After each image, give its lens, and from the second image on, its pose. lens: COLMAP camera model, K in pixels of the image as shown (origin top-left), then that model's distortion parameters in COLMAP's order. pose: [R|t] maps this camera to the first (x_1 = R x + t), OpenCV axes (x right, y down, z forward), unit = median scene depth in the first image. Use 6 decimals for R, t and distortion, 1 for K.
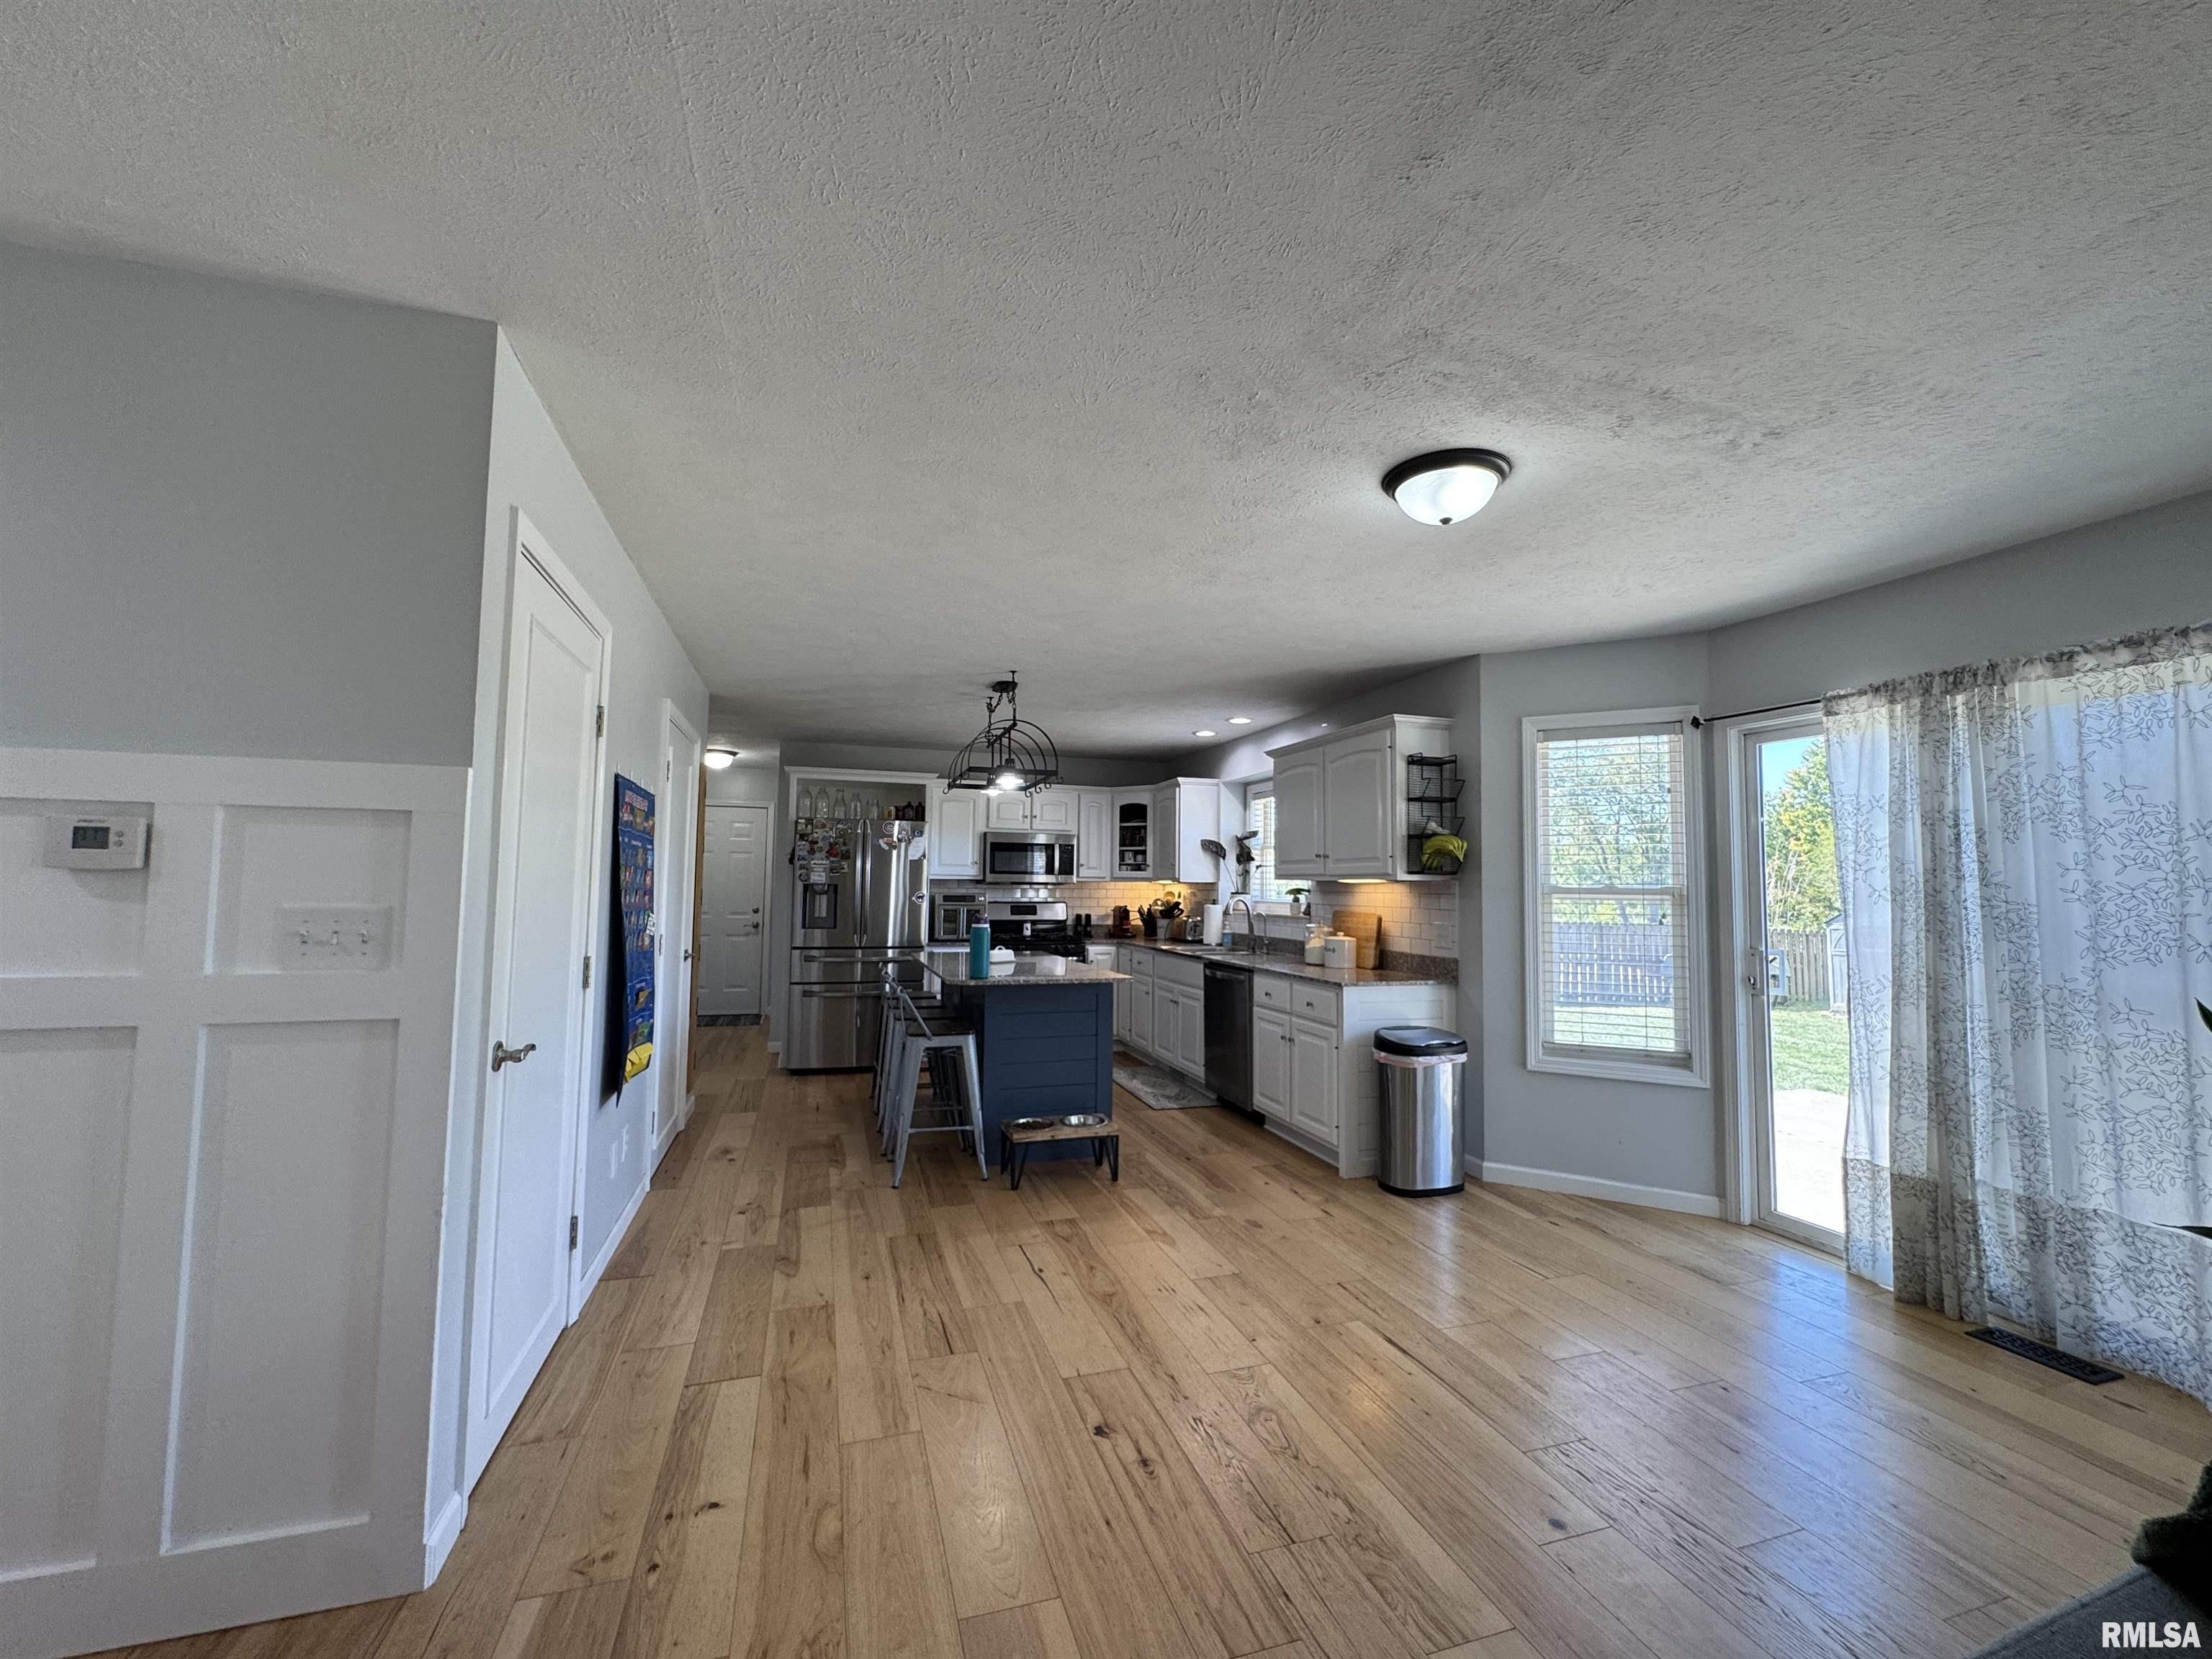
lens RADIAL K [[889.1, 0, 1107.7], [0, 889.1, 835.6], [0, 0, 1]] dist [-0.003834, -0.000188]
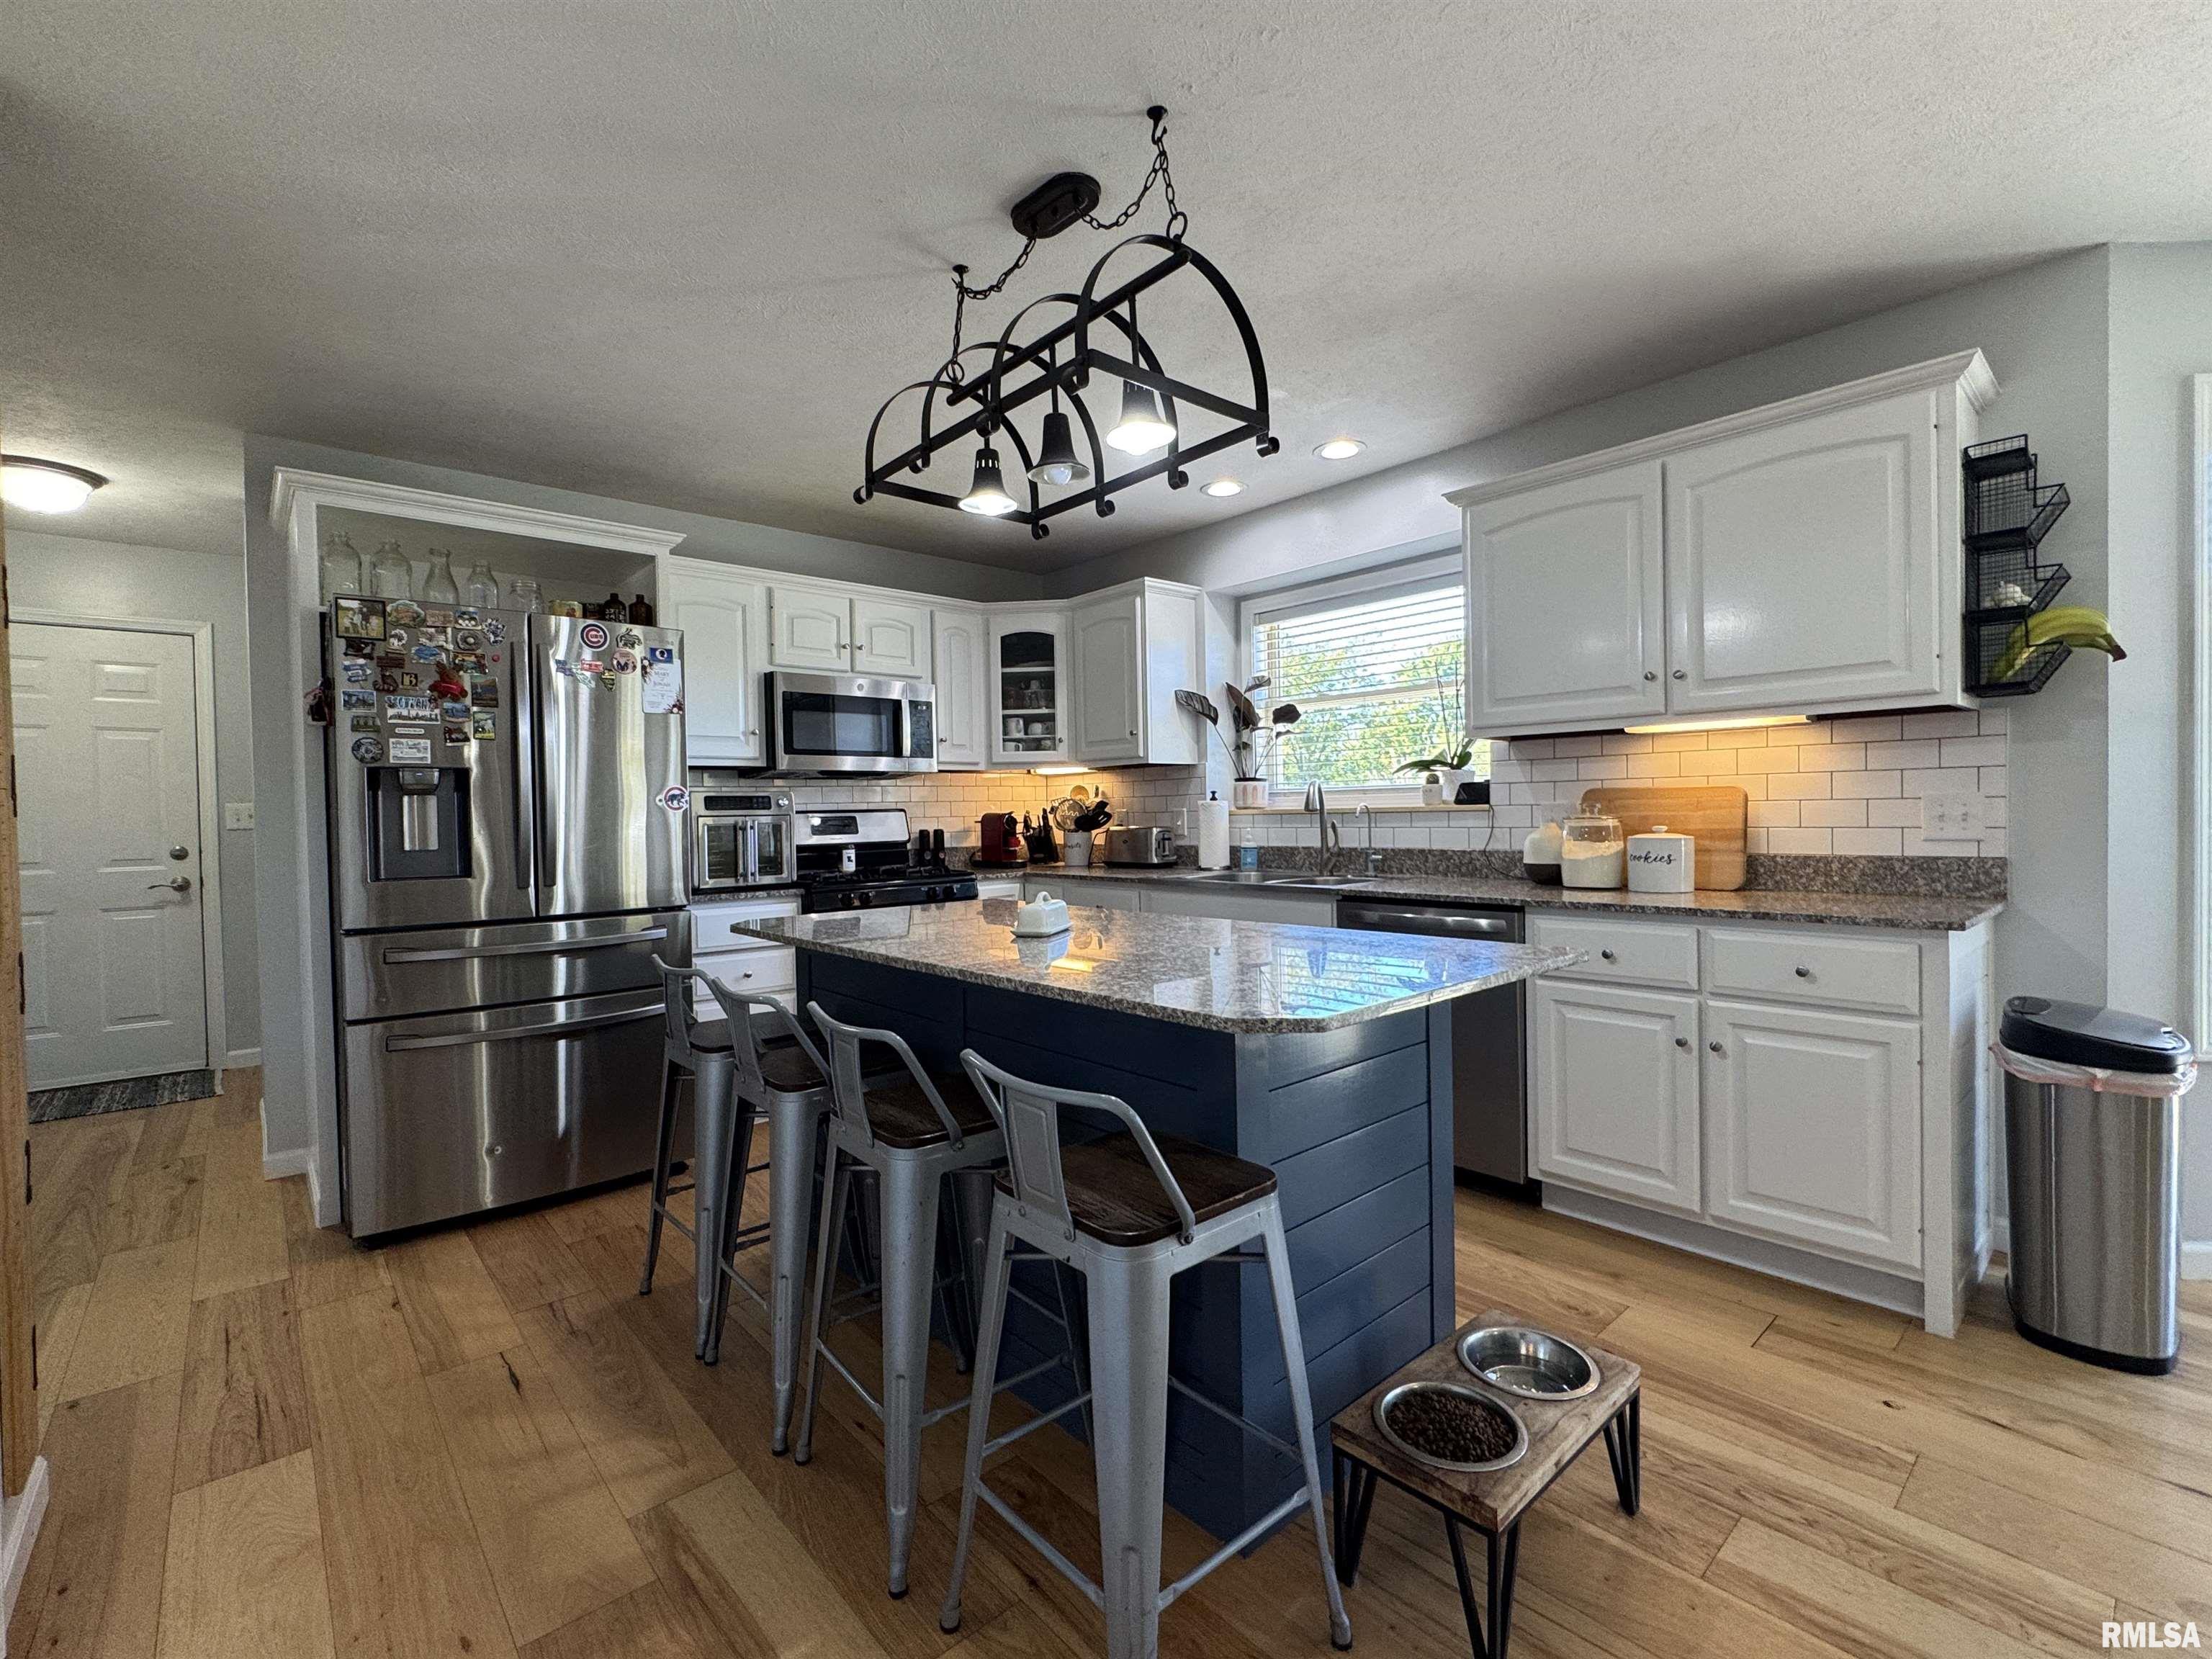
lens RADIAL K [[977.9, 0, 1104.4], [0, 977.9, 830.0], [0, 0, 1]] dist [-0.003804, -0.000373]
pose [[0.916737, -0.038347, 0.397648, -0.236689], [0.008030, 0.996950, 0.077629, 0.055400], [-0.399412, -0.067972, 0.914248, 0.520578]]
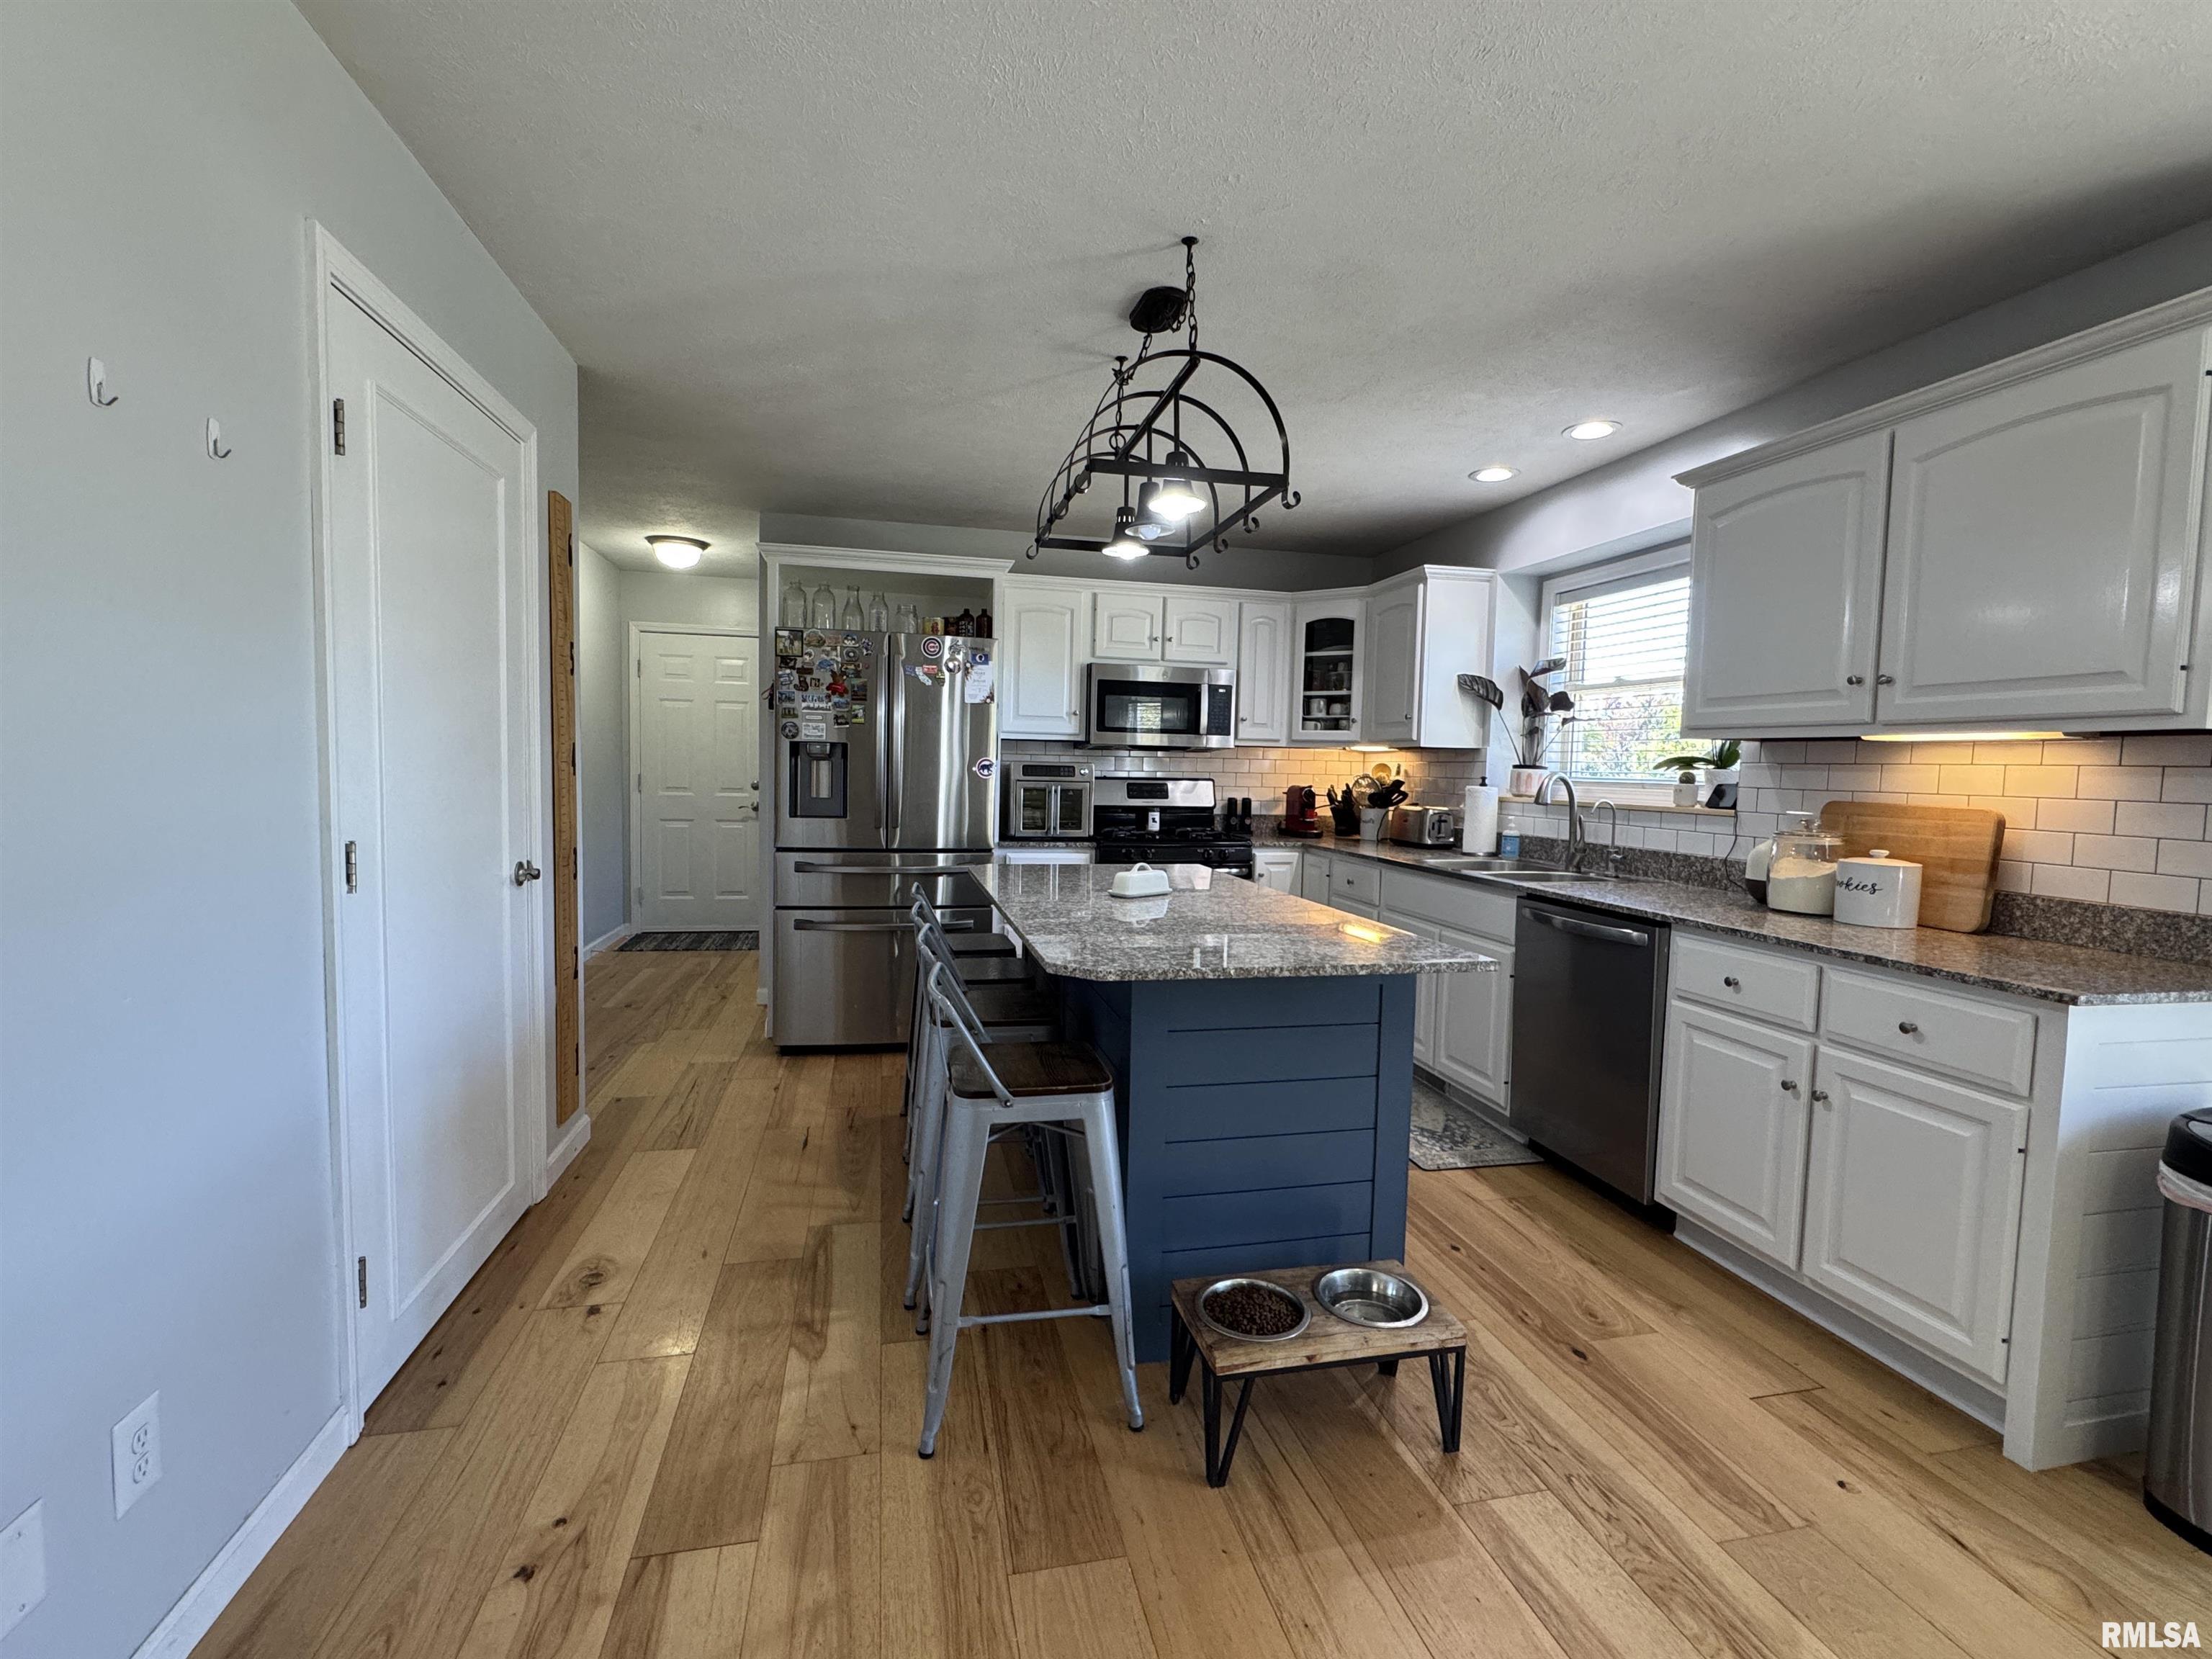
lens RADIAL K [[977.9, 0, 1106.7], [0, 977.9, 829.2], [0, 0, 1]] dist [-0.003804, -0.000373]
pose [[0.996014, 0.016952, -0.087575, -0.081809], [-0.006037, 0.992335, 0.123428, 0.033333], [0.088997, -0.122407, 0.988482, 0.402709]]
